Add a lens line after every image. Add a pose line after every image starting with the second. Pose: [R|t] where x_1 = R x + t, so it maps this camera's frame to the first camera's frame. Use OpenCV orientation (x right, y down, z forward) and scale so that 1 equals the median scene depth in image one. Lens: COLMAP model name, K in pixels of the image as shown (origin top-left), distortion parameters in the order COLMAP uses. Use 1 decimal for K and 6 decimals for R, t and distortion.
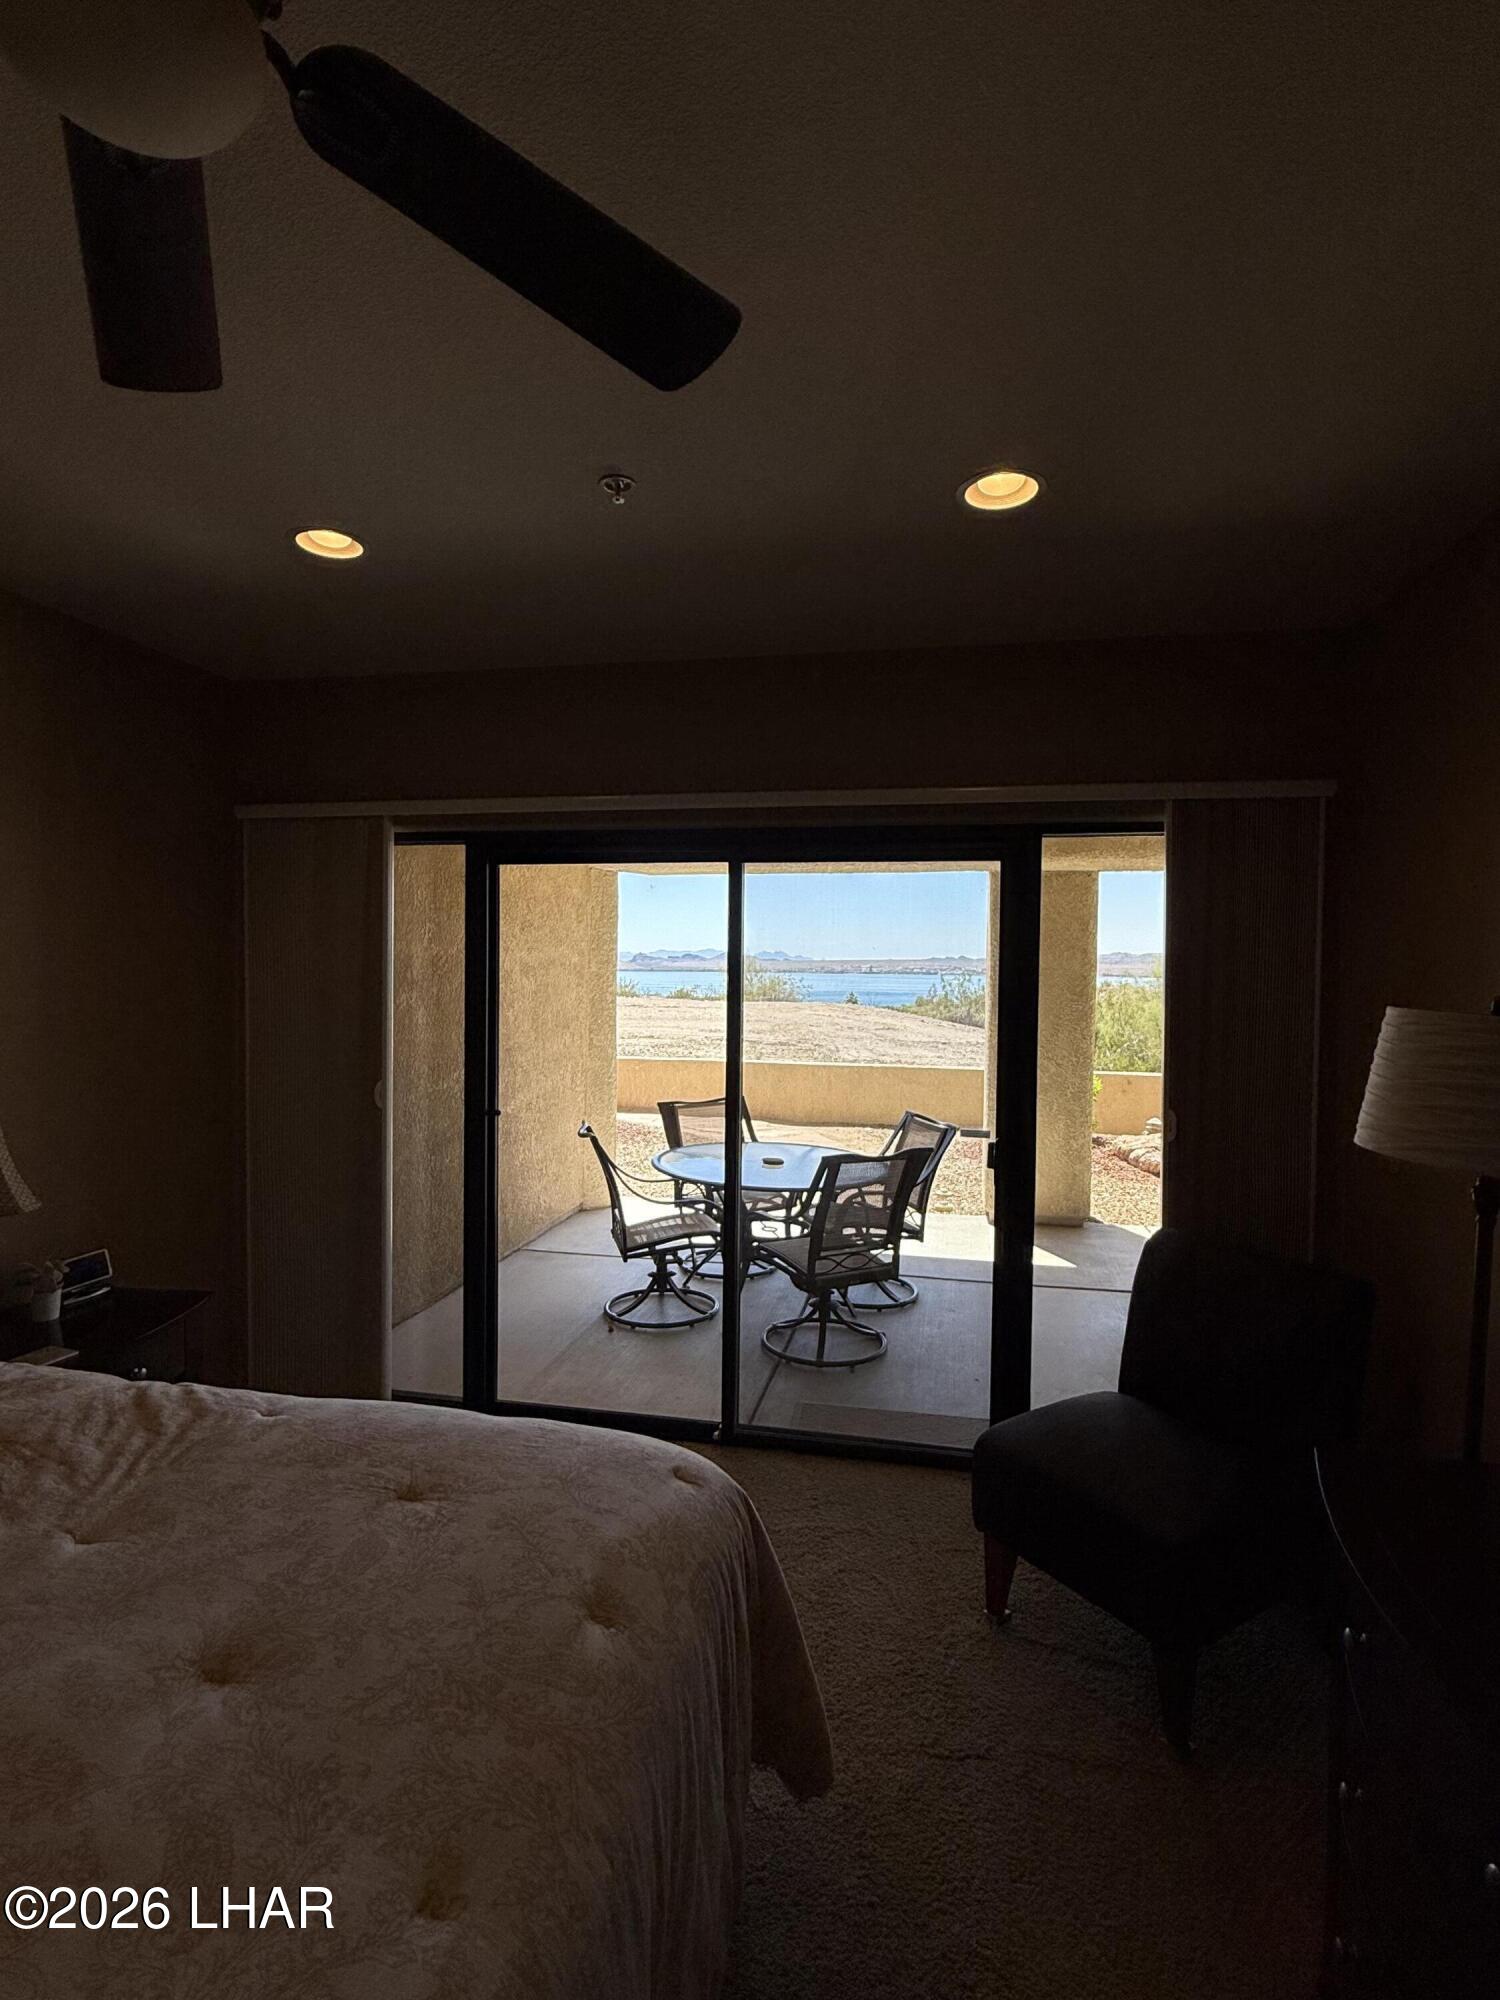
lens RADIAL K [[994.2, 0, 750.0], [0, 994.2, 1000.0], [0, 0, 1]] dist [0.000391, 0.000029]
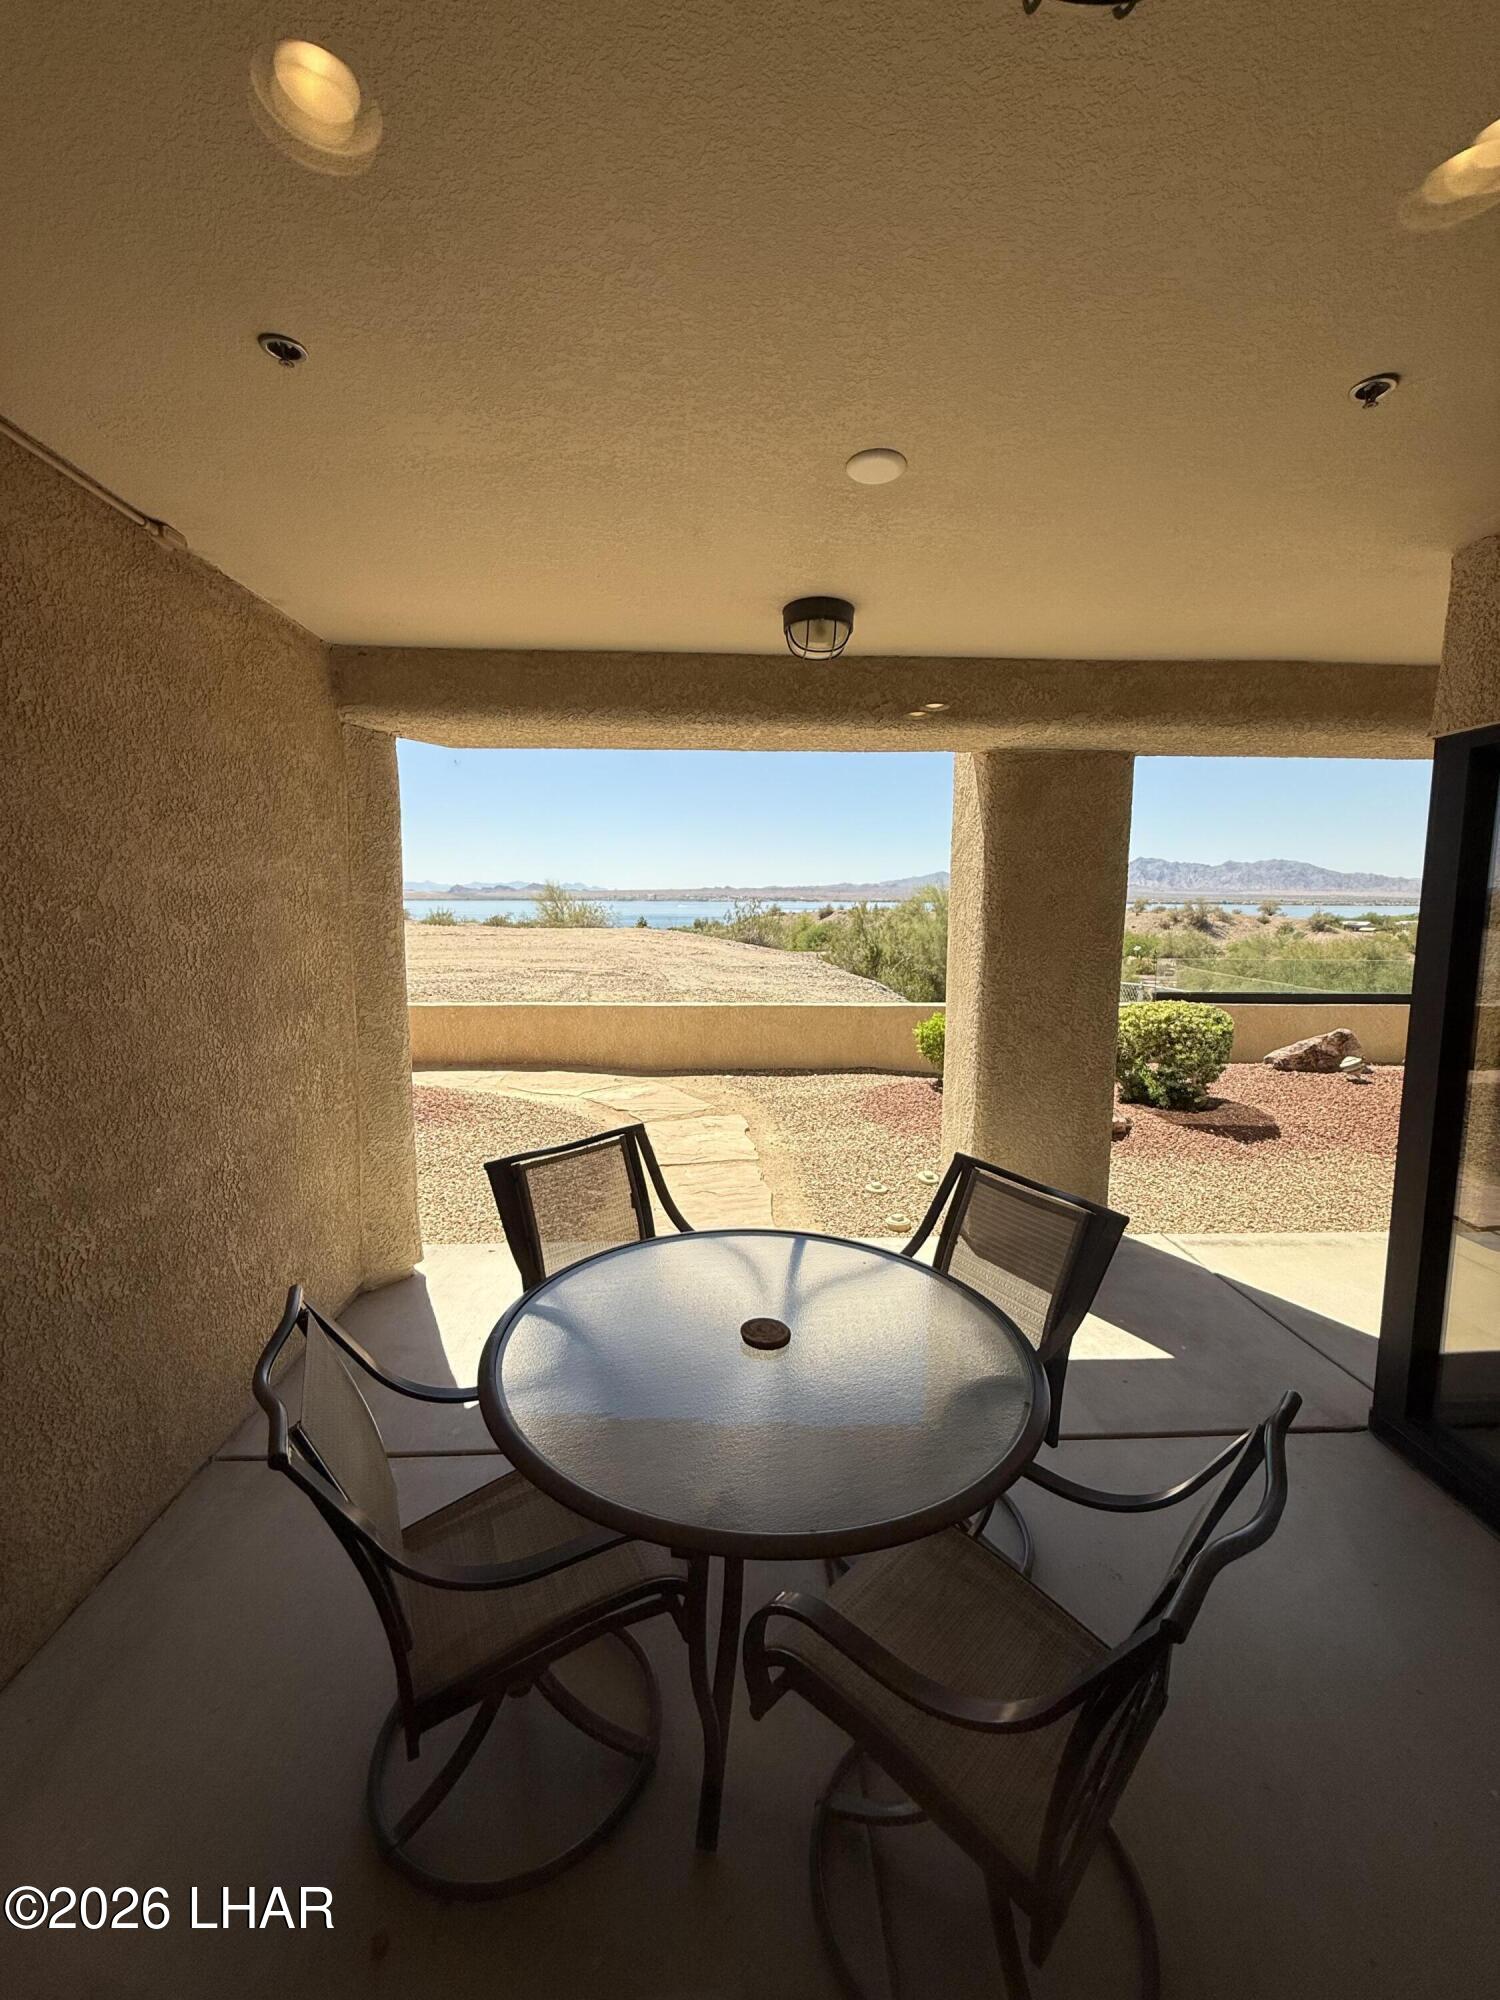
lens RADIAL K [[796.8, 0, 751.6], [0, 796.8, 995.5], [0, 0, 1]] dist [0.004417, -0.000292]
pose [[0.970851, -0.035890, 0.236981, -0.046751], [0.014024, 0.995538, 0.093318, -0.016409], [-0.239272, -0.087275, 0.967022, 0.496888]]
